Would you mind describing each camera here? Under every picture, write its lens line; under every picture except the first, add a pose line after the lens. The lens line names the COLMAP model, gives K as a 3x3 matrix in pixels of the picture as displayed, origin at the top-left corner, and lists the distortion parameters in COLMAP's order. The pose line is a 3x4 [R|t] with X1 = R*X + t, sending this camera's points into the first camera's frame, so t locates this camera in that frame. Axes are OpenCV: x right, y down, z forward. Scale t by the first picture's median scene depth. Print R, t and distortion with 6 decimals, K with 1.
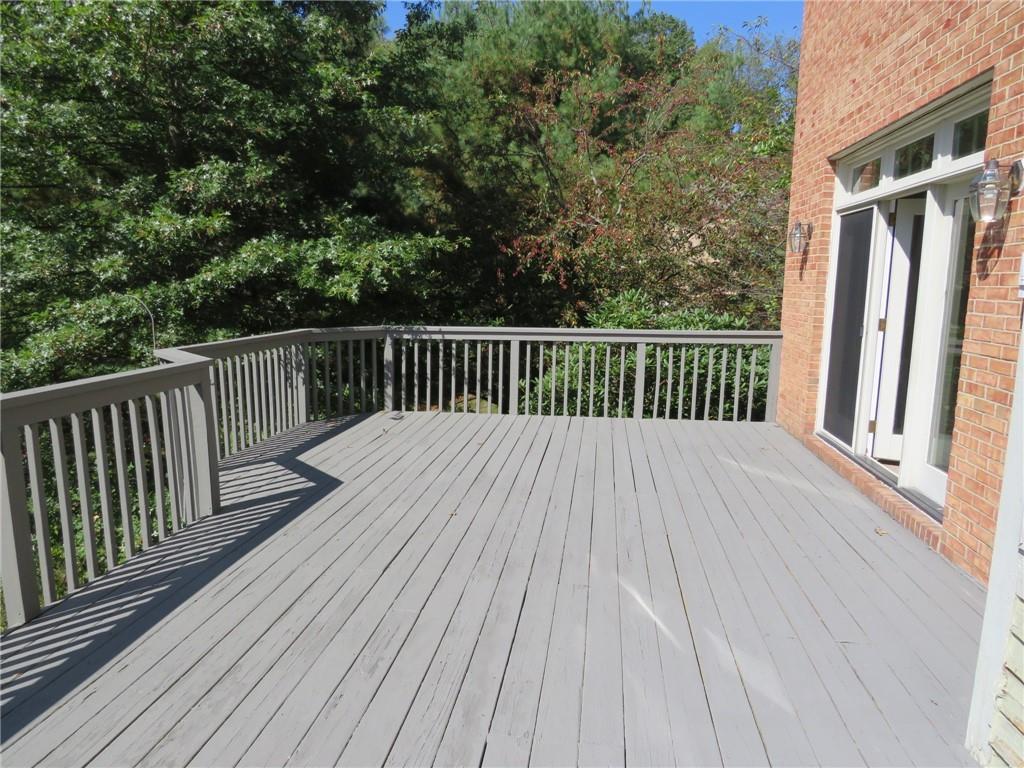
lens RADIAL K [[727.0, 0, 512.1], [0, 727.0, 383.9], [0, 0, 1]] dist [-0.023880, 0.007535]
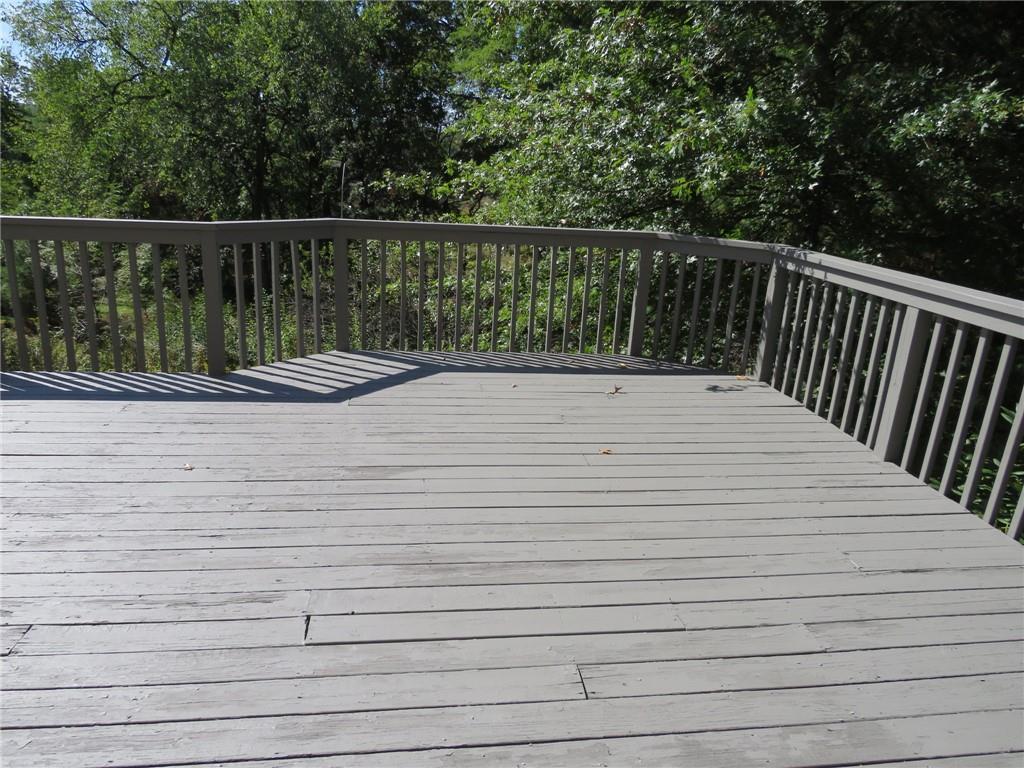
lens RADIAL K [[727.0, 0, 512.0], [0, 727.0, 385.7], [0, 0, 1]] dist [-0.023880, 0.007535]
pose [[0.271918, 0.292771, -0.916703, 0.367844], [-0.185934, 0.950631, 0.248454, -0.078655], [0.944187, 0.102887, 0.312930, 0.620851]]
